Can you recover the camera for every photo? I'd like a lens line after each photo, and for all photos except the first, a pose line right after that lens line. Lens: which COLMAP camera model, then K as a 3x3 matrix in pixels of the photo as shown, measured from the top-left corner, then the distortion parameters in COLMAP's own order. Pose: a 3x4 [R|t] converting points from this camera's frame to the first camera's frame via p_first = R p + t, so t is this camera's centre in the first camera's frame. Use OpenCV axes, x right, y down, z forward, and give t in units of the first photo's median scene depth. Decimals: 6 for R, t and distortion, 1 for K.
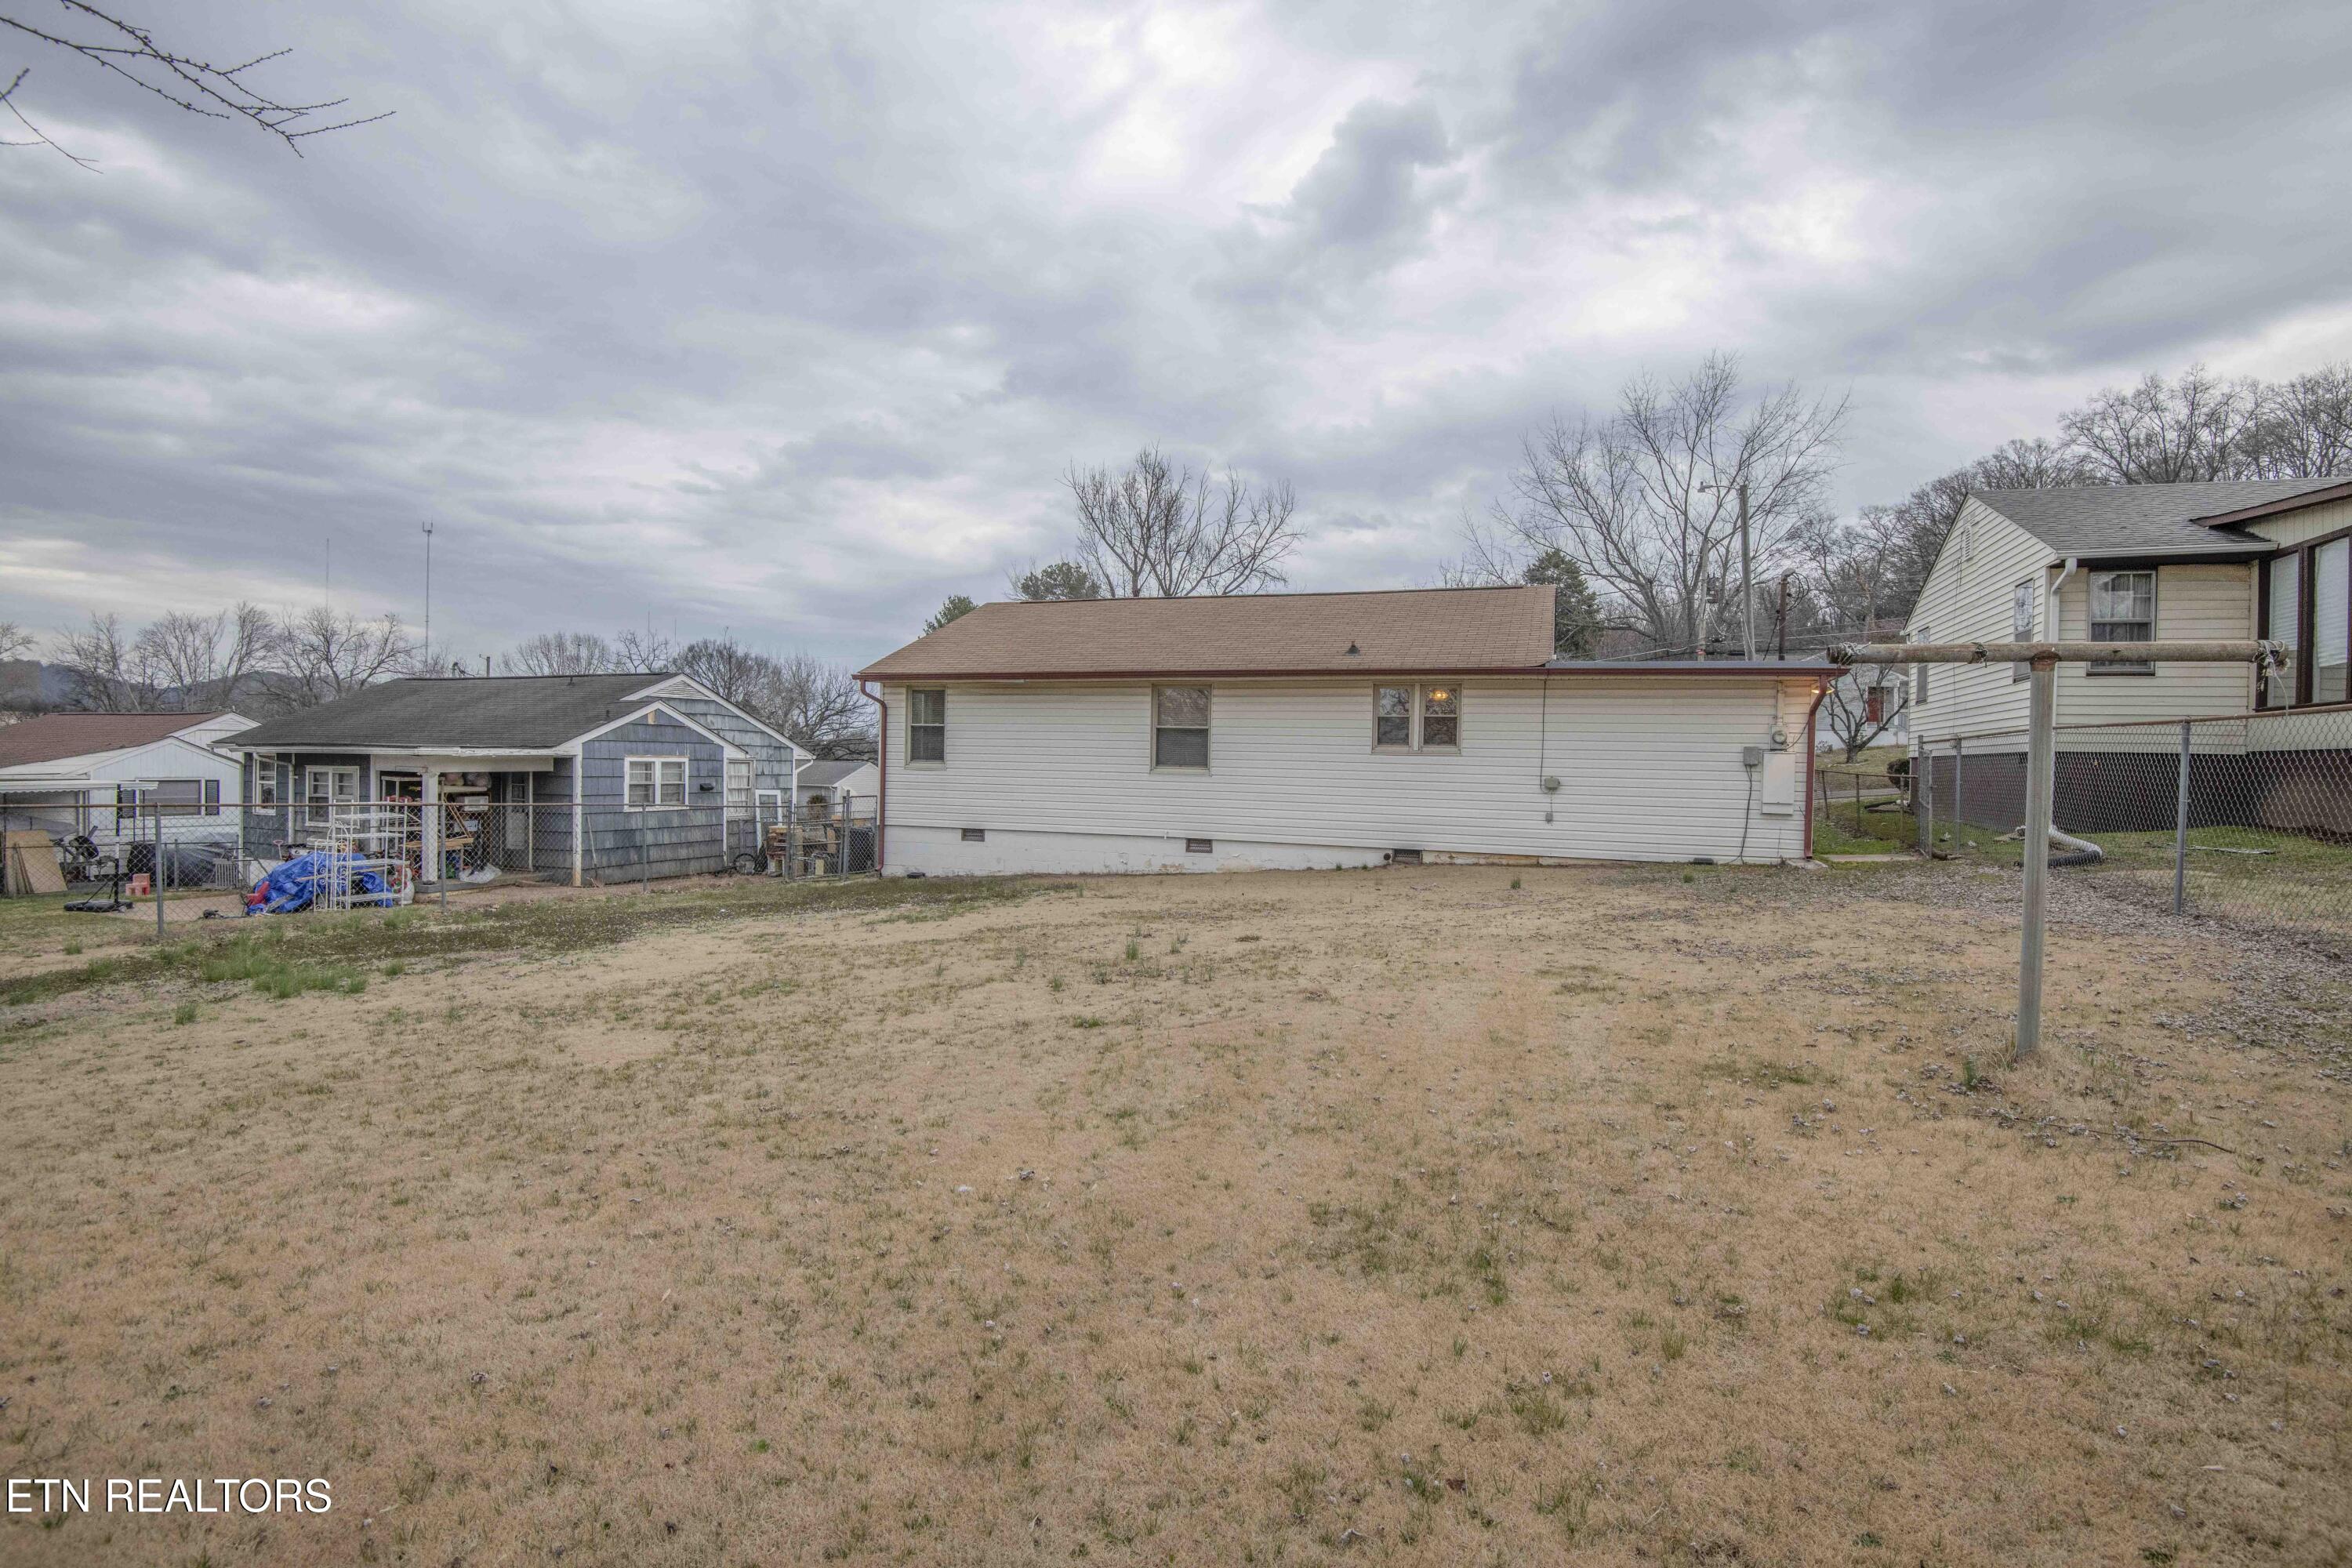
lens RADIAL K [[1171.2, 0, 1176.0], [0, 1171.2, 784.0], [0, 0, 1]] dist [-0.037013, -0.000476]
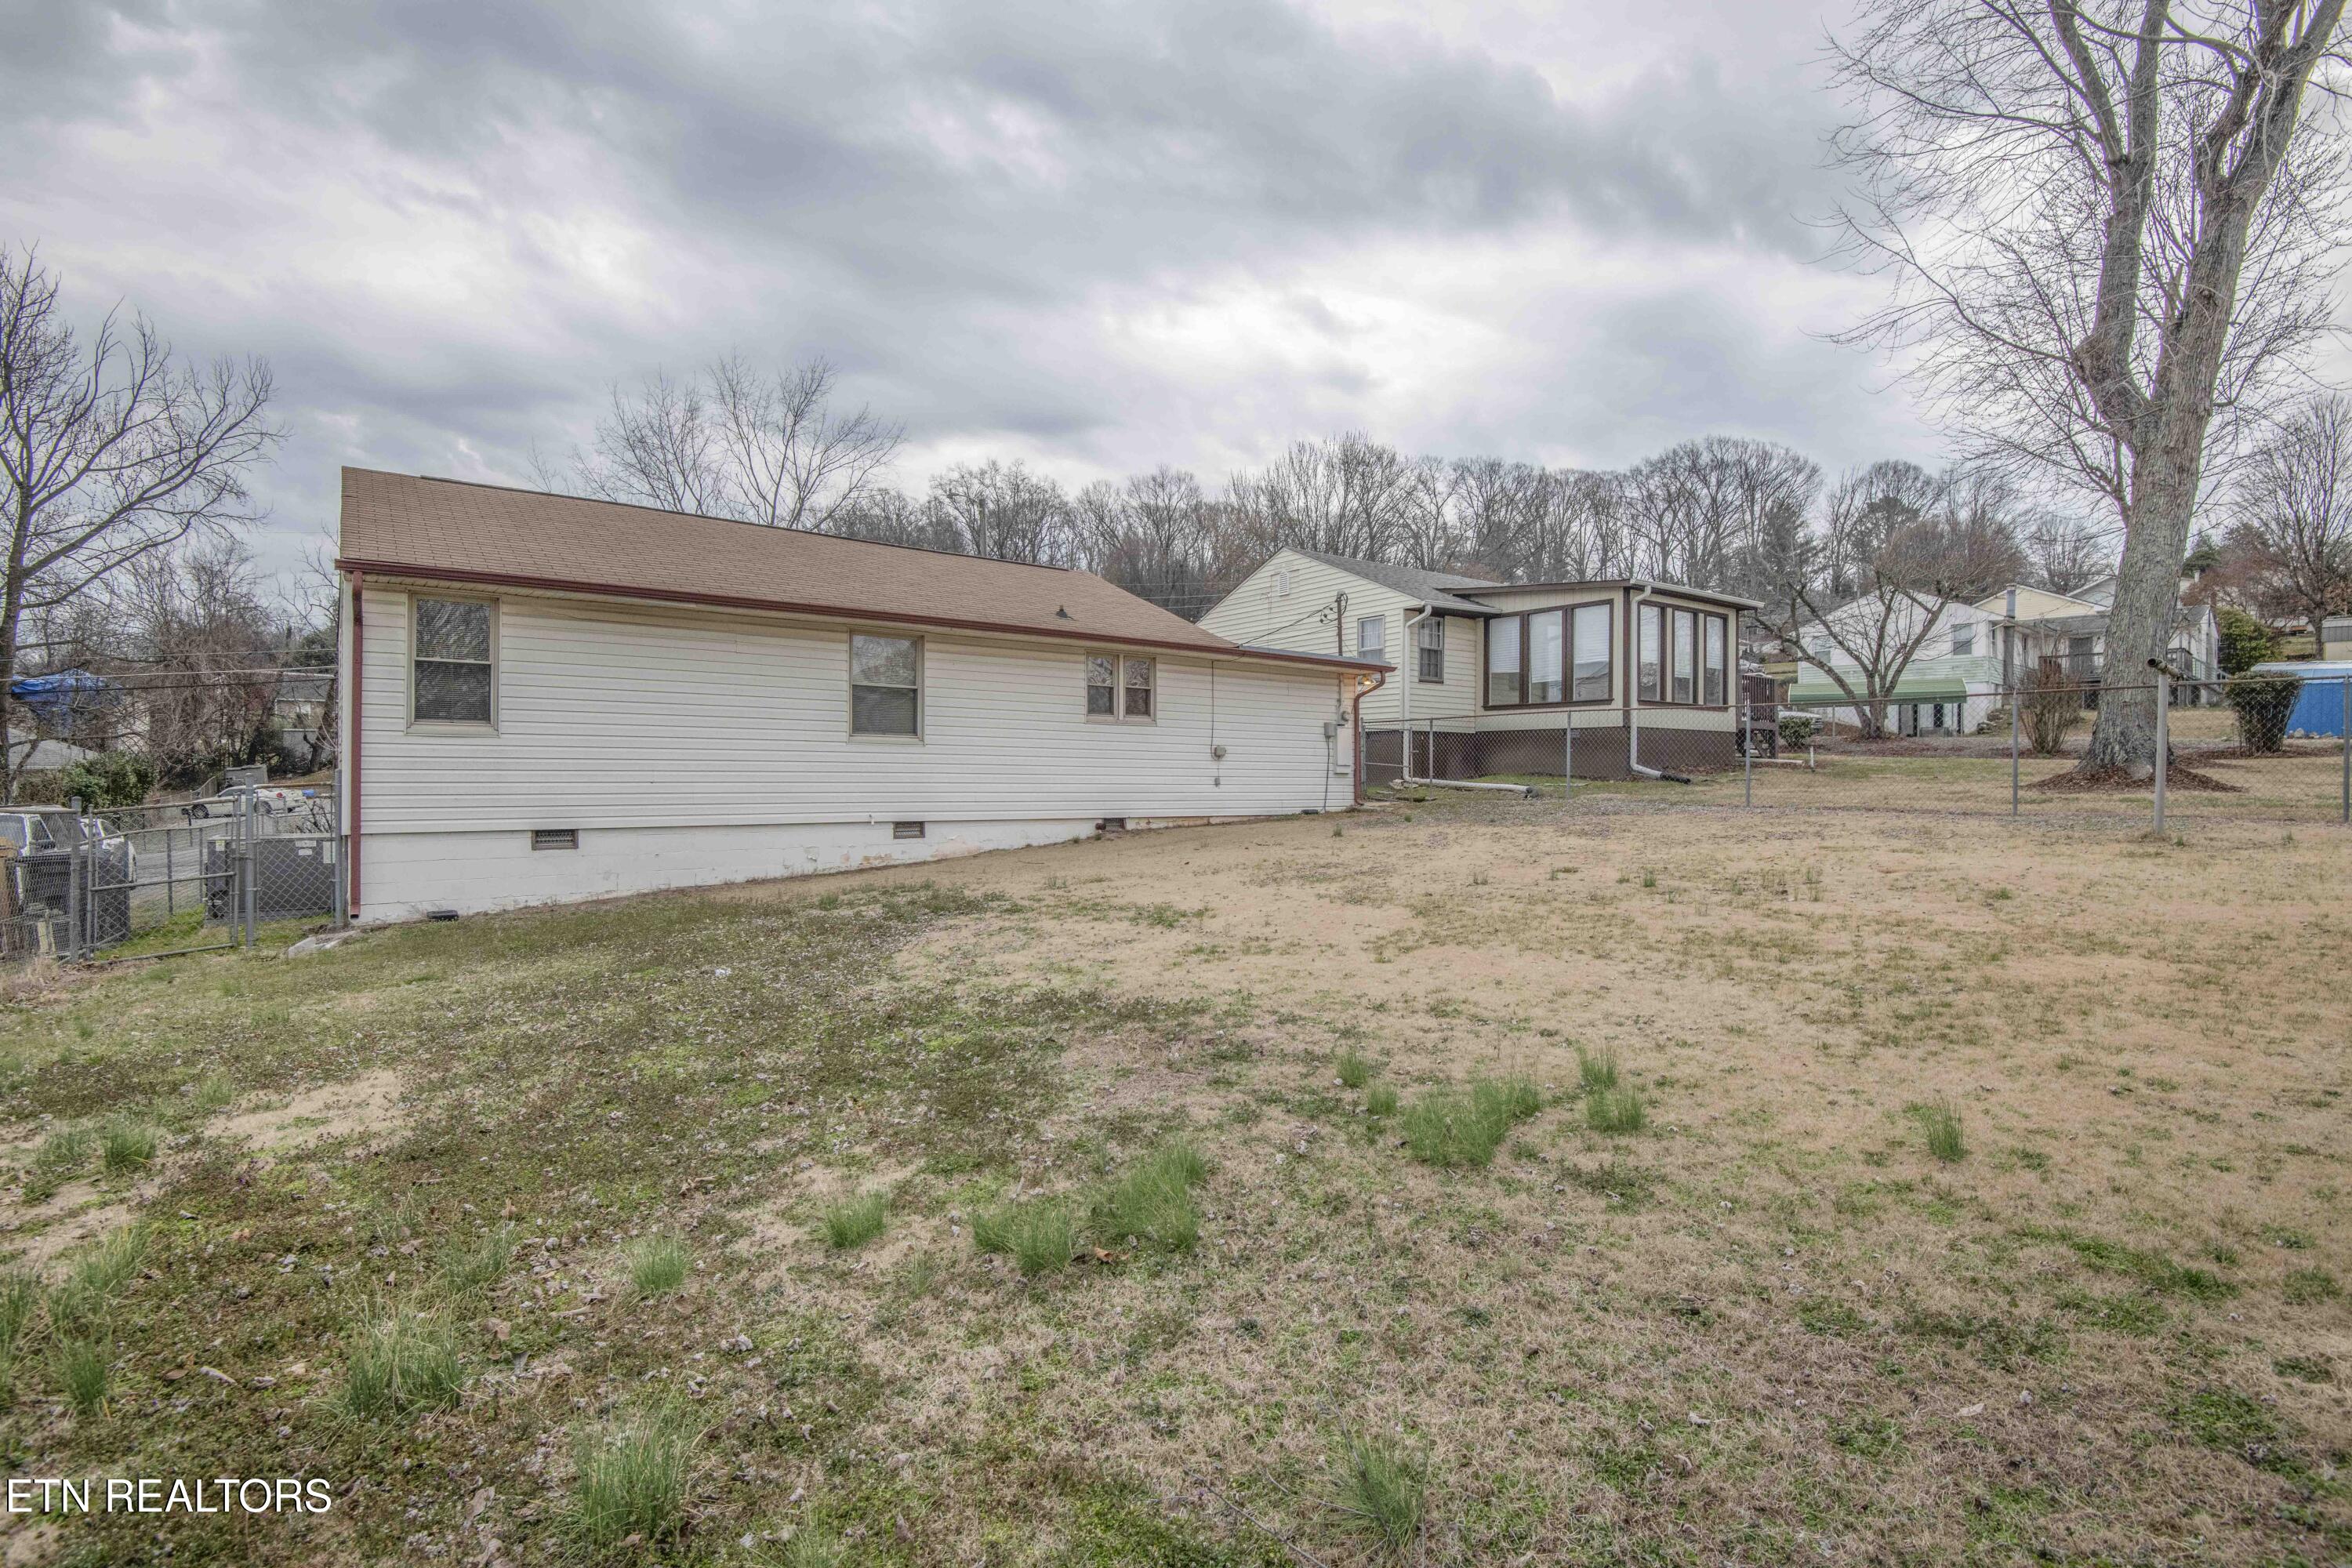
lens RADIAL K [[1035.5, 0, 1172.9], [0, 1035.5, 751.7], [0, 0, 1]] dist [0.000253, -0.020431]
pose [[0.536085, -0.005654, 0.844145, -0.514149], [0.008659, 0.999962, 0.001199, -0.001808], [-0.844120, 0.006667, 0.536113, 0.466719]]
